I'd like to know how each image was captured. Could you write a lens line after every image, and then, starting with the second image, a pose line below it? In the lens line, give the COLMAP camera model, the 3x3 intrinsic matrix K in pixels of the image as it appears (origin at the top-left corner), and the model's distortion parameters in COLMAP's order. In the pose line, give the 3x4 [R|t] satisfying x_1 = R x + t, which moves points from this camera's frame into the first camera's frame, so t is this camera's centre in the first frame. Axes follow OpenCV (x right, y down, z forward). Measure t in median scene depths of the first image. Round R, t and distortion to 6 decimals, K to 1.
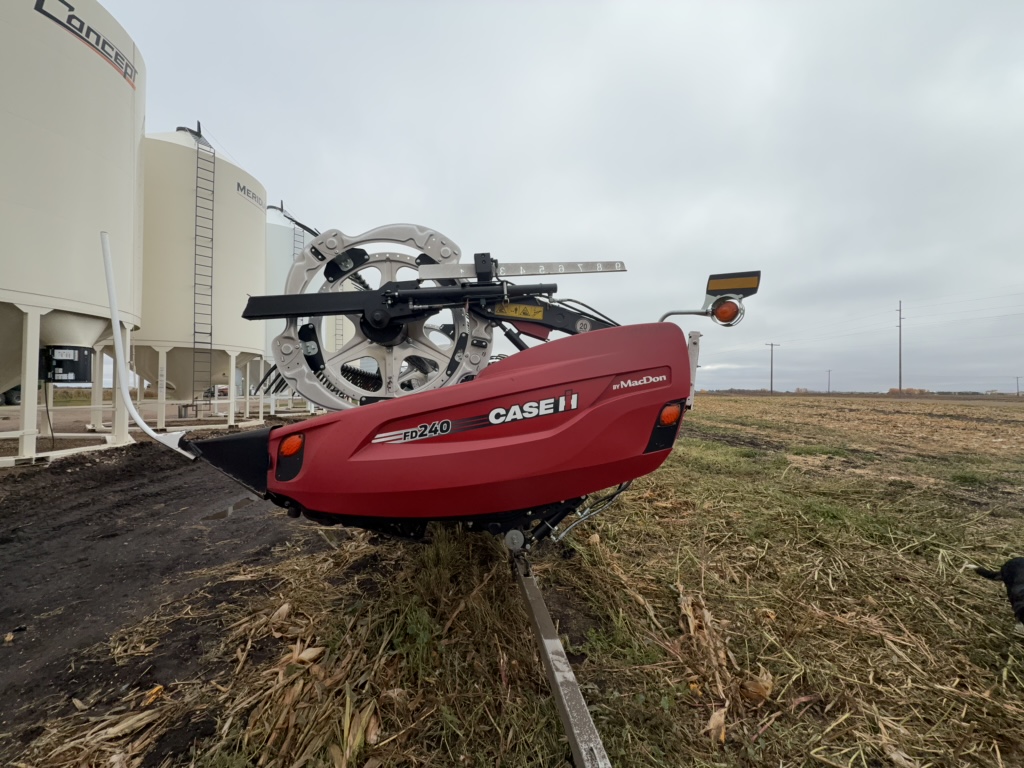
lens RADIAL K [[407.1, 0, 516.2], [0, 407.1, 384.6], [0, 0, 1]] dist [-0.000043, -0.000426]
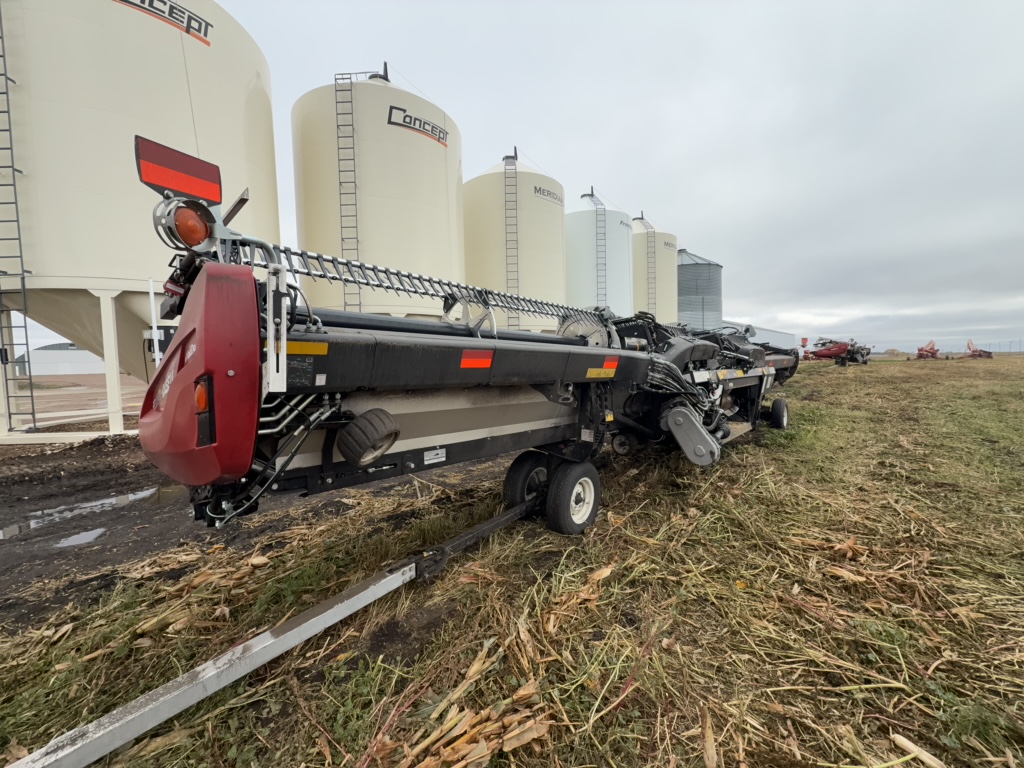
lens RADIAL K [[407.1, 0, 510.8], [0, 407.1, 380.6], [0, 0, 1]] dist [-0.000043, -0.000426]
pose [[0.676334, 0.027201, -0.736093, 0.303688], [0.028062, 0.997641, 0.062650, -0.007803], [0.736060, -0.063029, 0.673975, 0.197811]]
